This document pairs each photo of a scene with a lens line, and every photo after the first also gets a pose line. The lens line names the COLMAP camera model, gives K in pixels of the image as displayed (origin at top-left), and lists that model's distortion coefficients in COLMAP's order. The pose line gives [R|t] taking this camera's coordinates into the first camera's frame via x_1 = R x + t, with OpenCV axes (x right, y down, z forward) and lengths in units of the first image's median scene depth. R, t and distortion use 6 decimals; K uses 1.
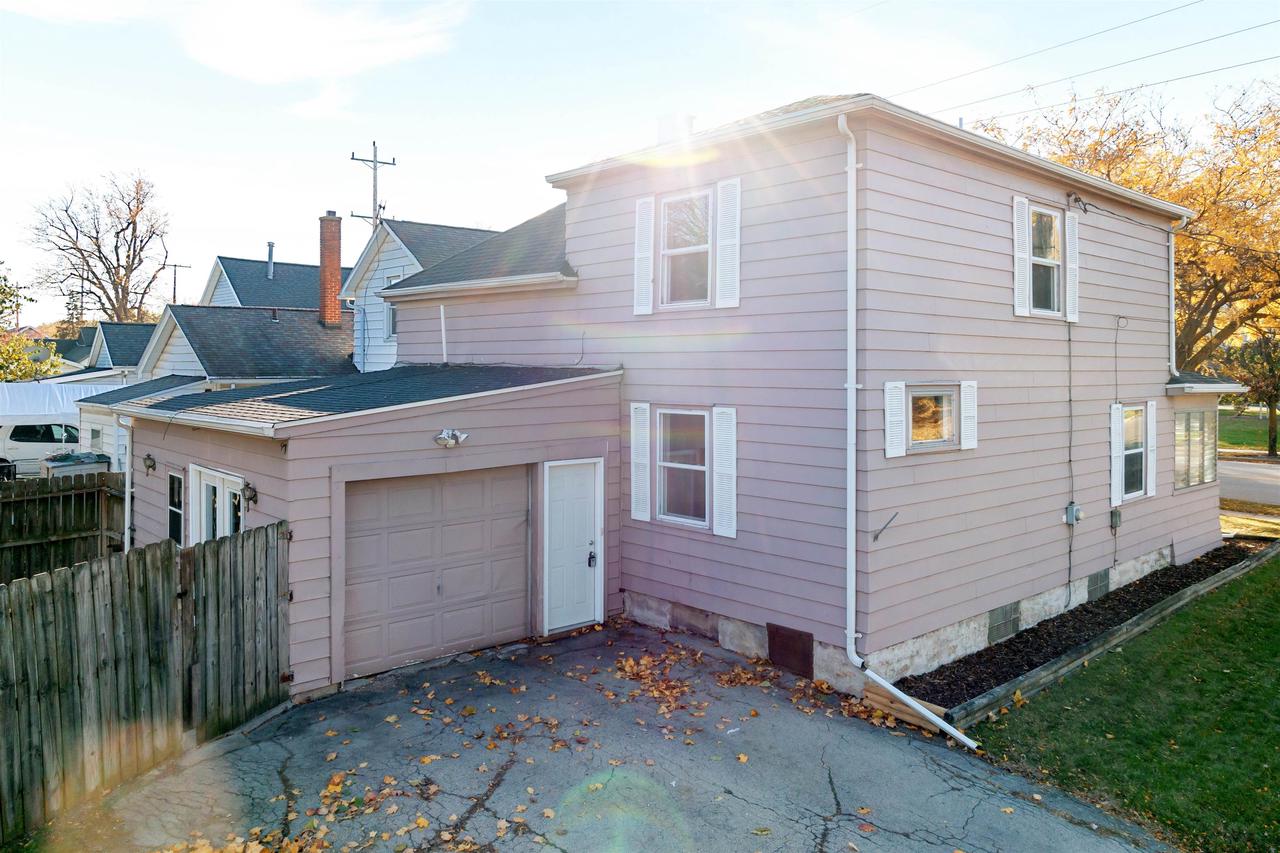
lens RADIAL K [[929.9, 0, 641.0], [0, 929.9, 347.5], [0, 0, 1]] dist [-0.022322, 0.009197]
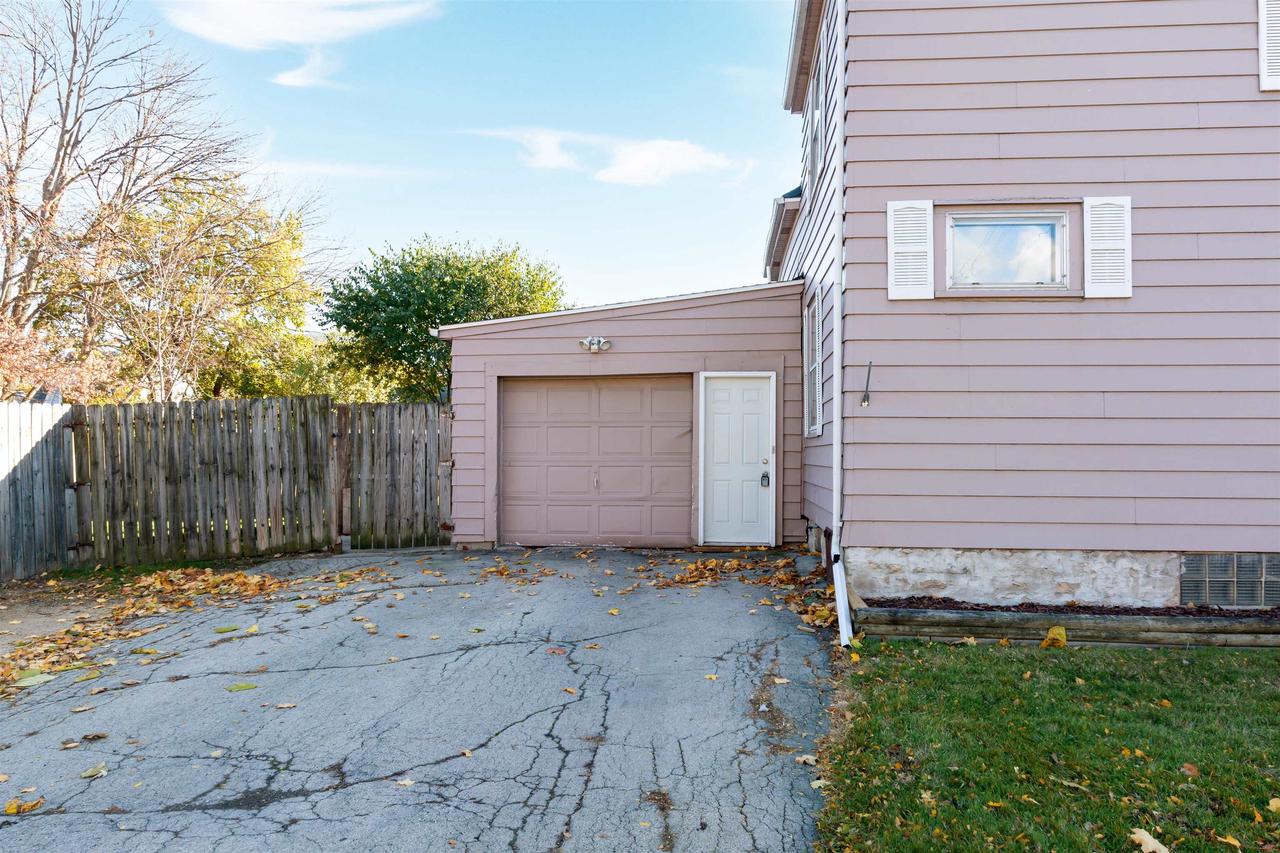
lens RADIAL K [[897.6, 0, 640.0], [0, 897.6, 426.5], [0, 0, 1]] dist [-0.022808, 0.008157]
pose [[0.673481, -0.021549, -0.738891, 0.703714], [0.012176, 0.999763, -0.018058, 0.246220], [0.739104, 0.003165, 0.673583, 0.370786]]
